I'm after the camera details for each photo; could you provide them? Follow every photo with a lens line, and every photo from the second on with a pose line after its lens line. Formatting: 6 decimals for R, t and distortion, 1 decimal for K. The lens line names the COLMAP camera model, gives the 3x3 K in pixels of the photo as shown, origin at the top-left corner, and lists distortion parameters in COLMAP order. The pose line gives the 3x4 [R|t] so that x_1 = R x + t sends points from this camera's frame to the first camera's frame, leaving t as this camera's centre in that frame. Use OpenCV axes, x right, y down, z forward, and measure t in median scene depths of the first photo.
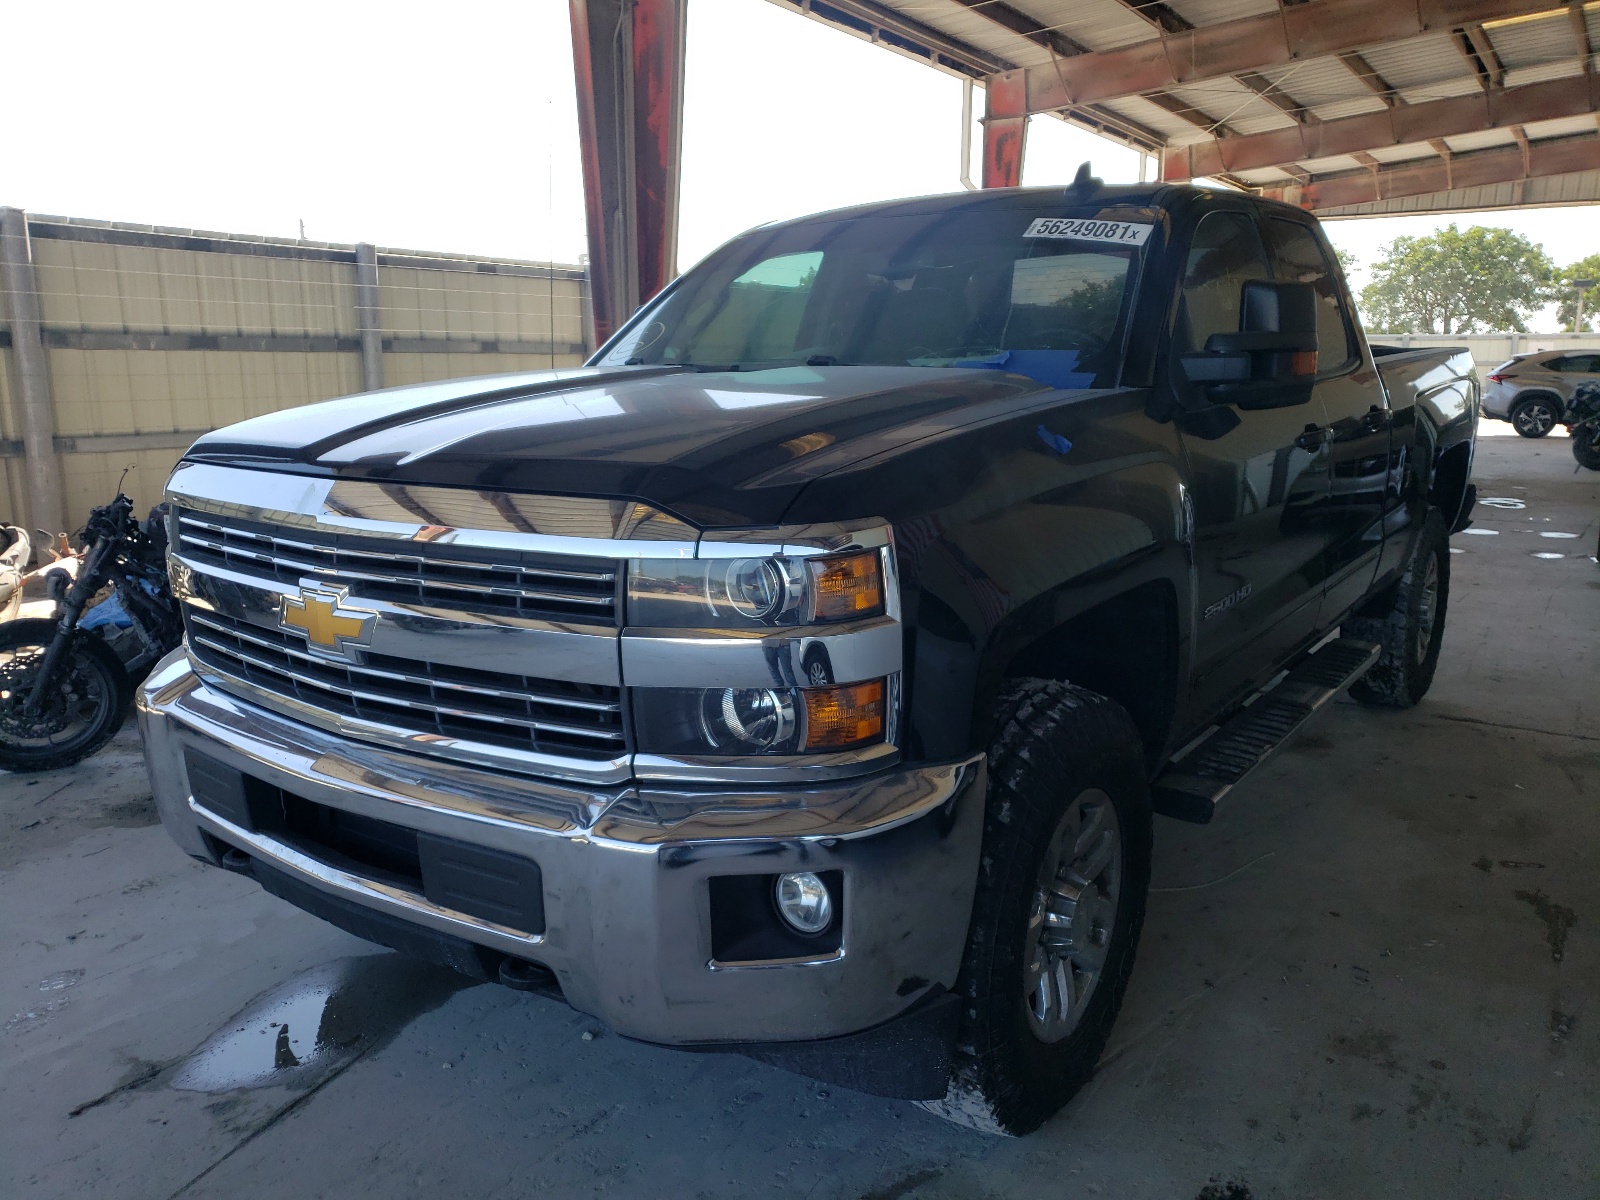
lens RADIAL K [[1231.4, 0, 801.1], [0, 1231.4, 641.6], [0, 0, 1]] dist [0.034081, -0.013802]
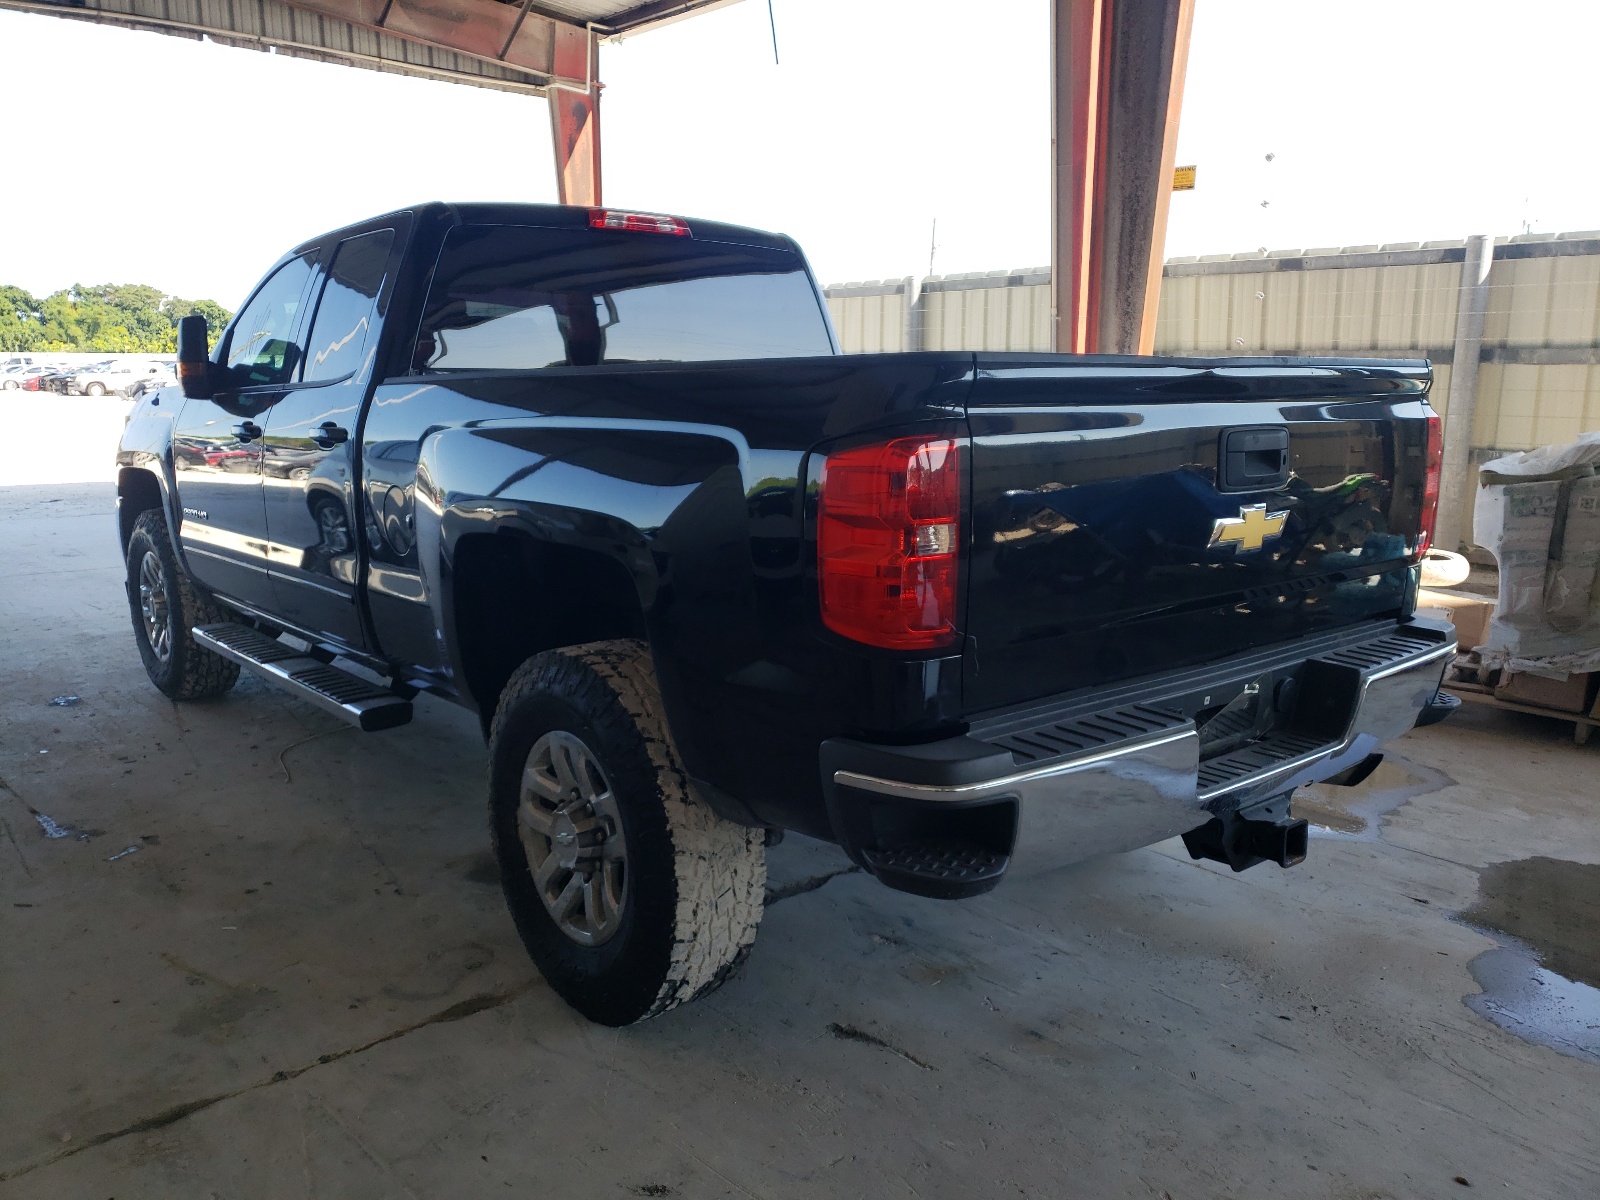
lens RADIAL K [[1231.4, 0, 801.1], [0, 1231.4, 641.6], [0, 0, 1]] dist [0.034081, -0.013802]
pose [[-0.263036, 0.198711, -0.944101, 2.407604], [-0.228768, 0.937806, 0.261123, -0.644255], [0.937271, 0.284665, -0.201218, 3.005664]]
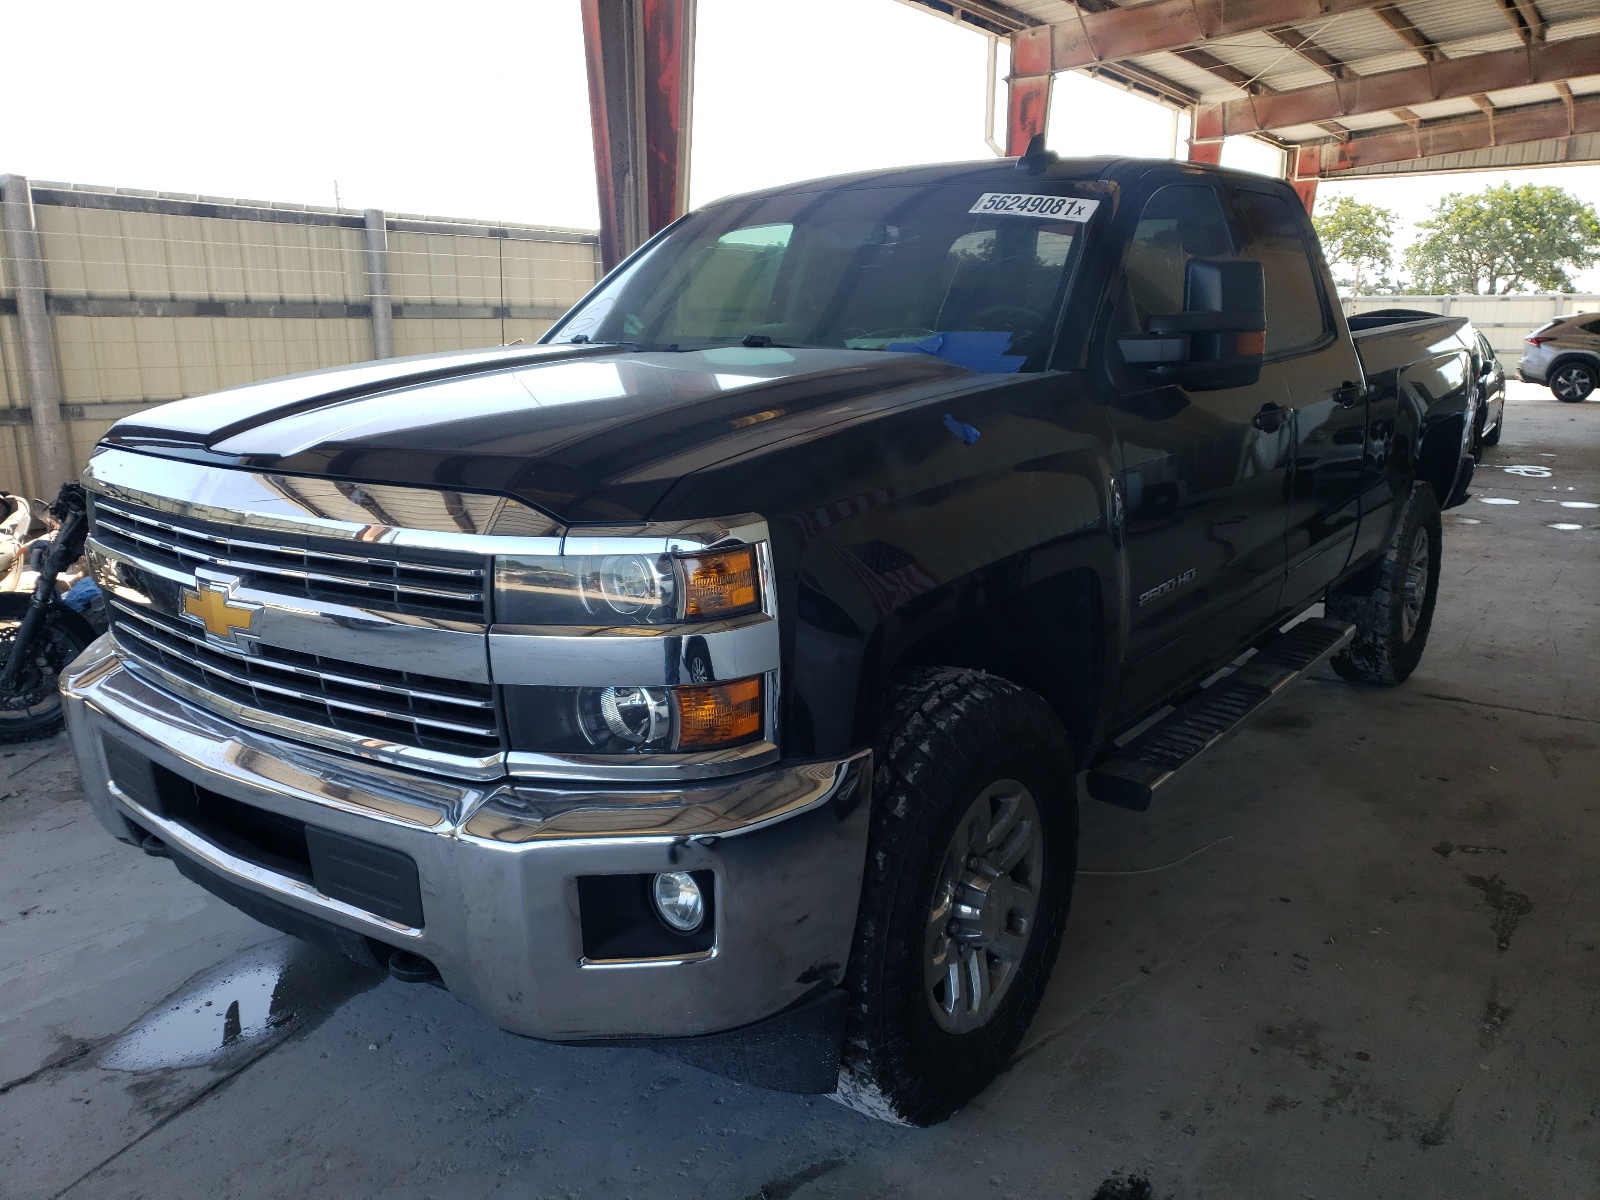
lens RADIAL K [[1231.4, 0, 801.1], [0, 1231.4, 641.6], [0, 0, 1]] dist [0.034081, -0.013802]
pose [[0.999806, 0.004488, -0.019204, 0.070669], [-0.003948, 0.999599, 0.028046, -0.015024], [0.019323, -0.027965, 0.999422, 0.007513]]
